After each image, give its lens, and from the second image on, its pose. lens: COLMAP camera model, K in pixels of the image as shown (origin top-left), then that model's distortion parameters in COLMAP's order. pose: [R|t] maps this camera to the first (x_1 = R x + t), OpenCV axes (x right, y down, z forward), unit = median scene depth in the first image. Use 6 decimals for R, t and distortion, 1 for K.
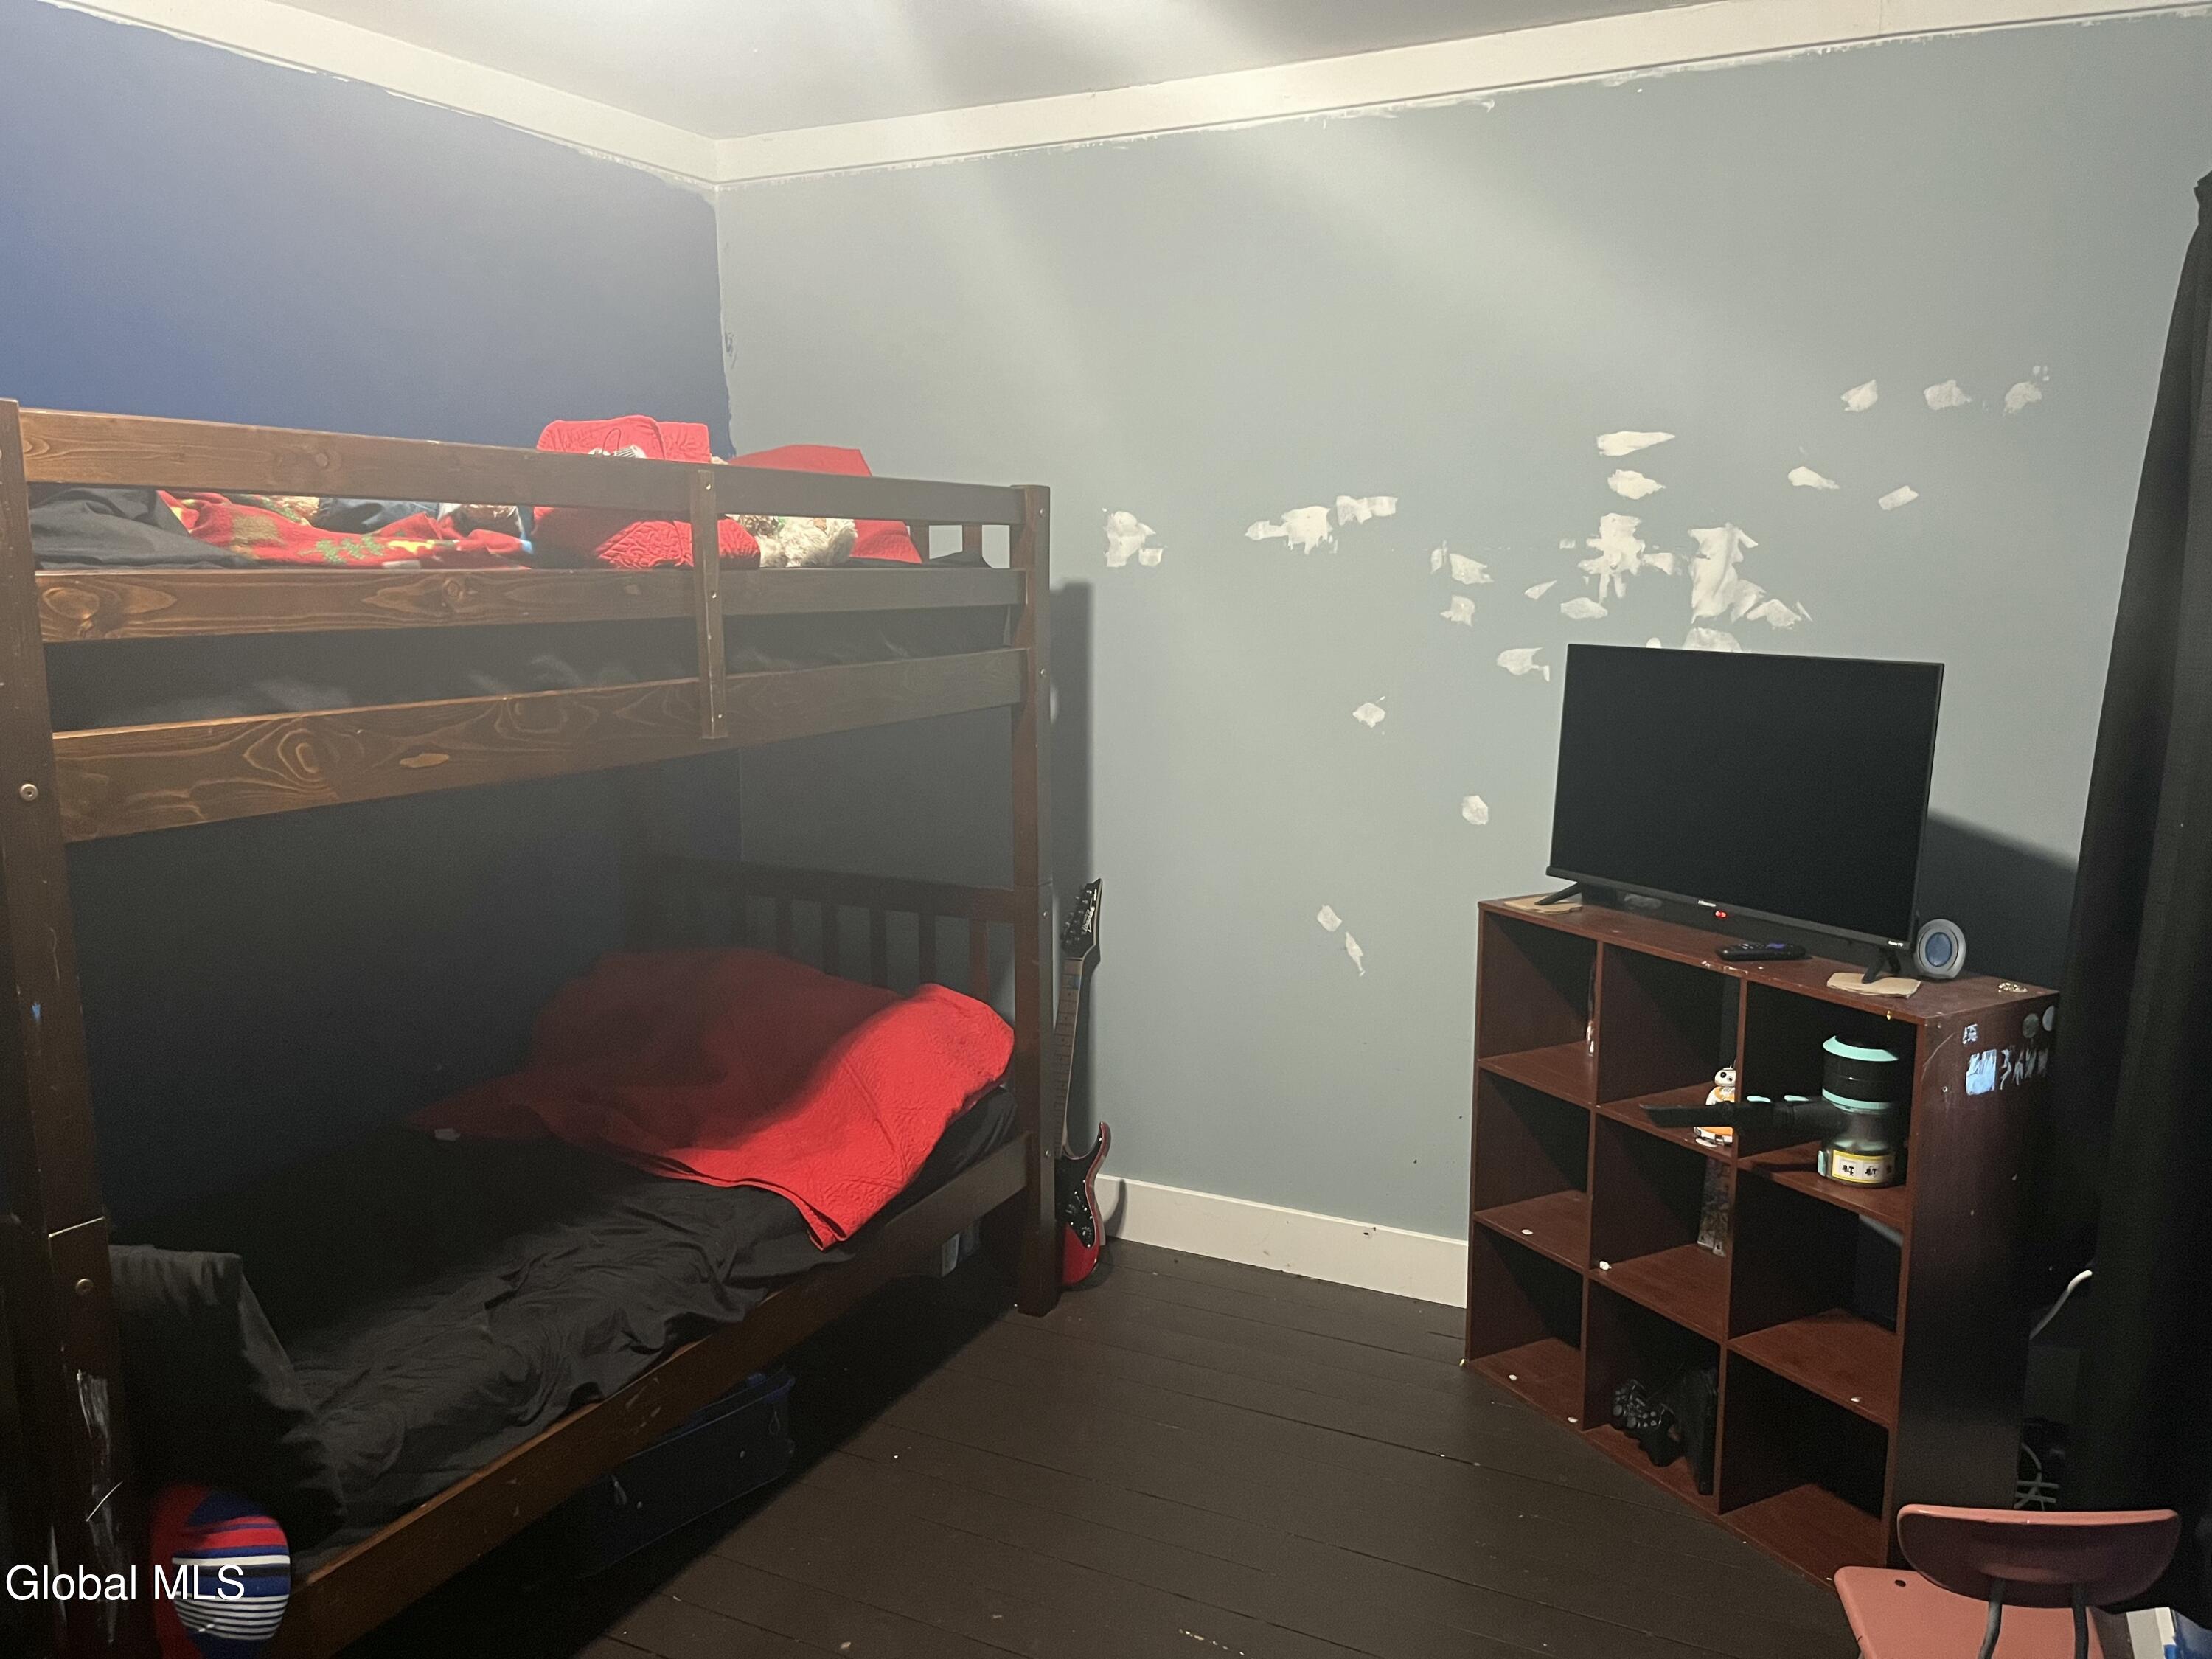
lens RADIAL K [[1690.4, 0, 1087.4], [0, 1690.4, 835.1], [0, 0, 1]] dist [0.053035, -0.077991]
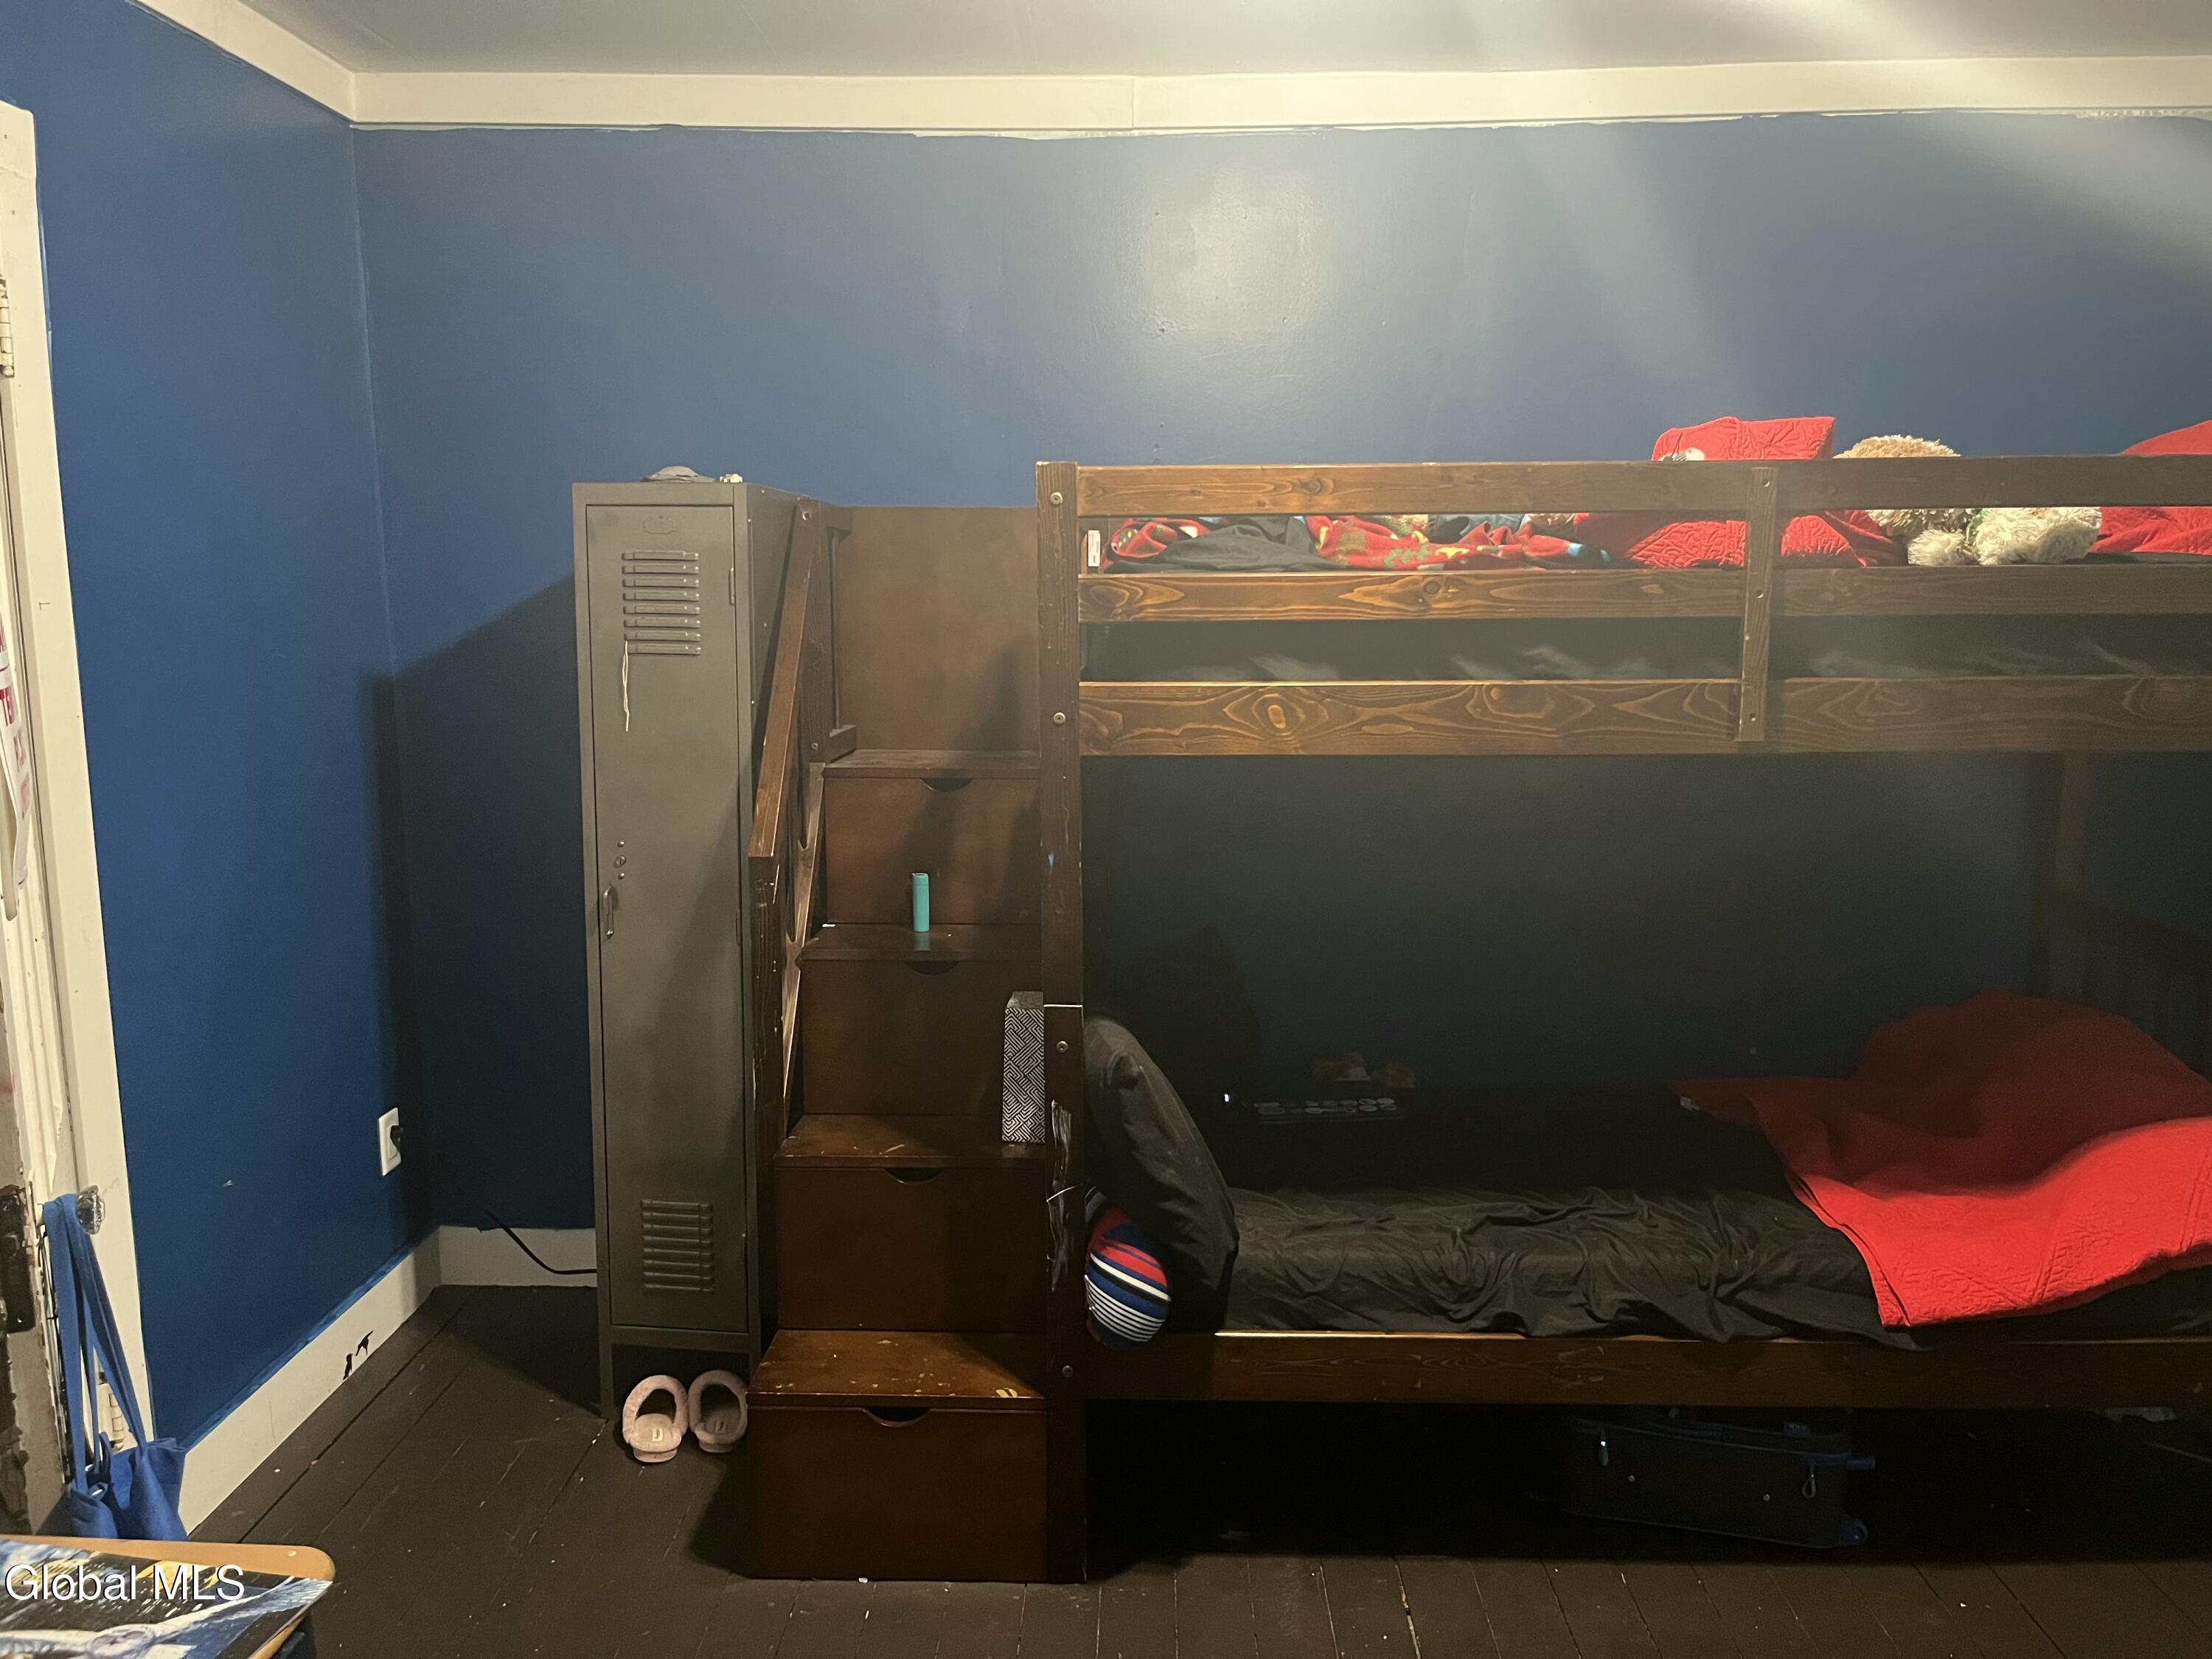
lens RADIAL K [[1690.4, 0, 1094.7], [0, 1690.4, 832.8], [0, 0, 1]] dist [0.053035, -0.077991]
pose [[0.419982, 0.130089, -0.898160, 0.518917], [-0.137089, 0.987410, 0.078913, -0.031503], [0.897119, 0.089986, 0.432528, 0.248989]]
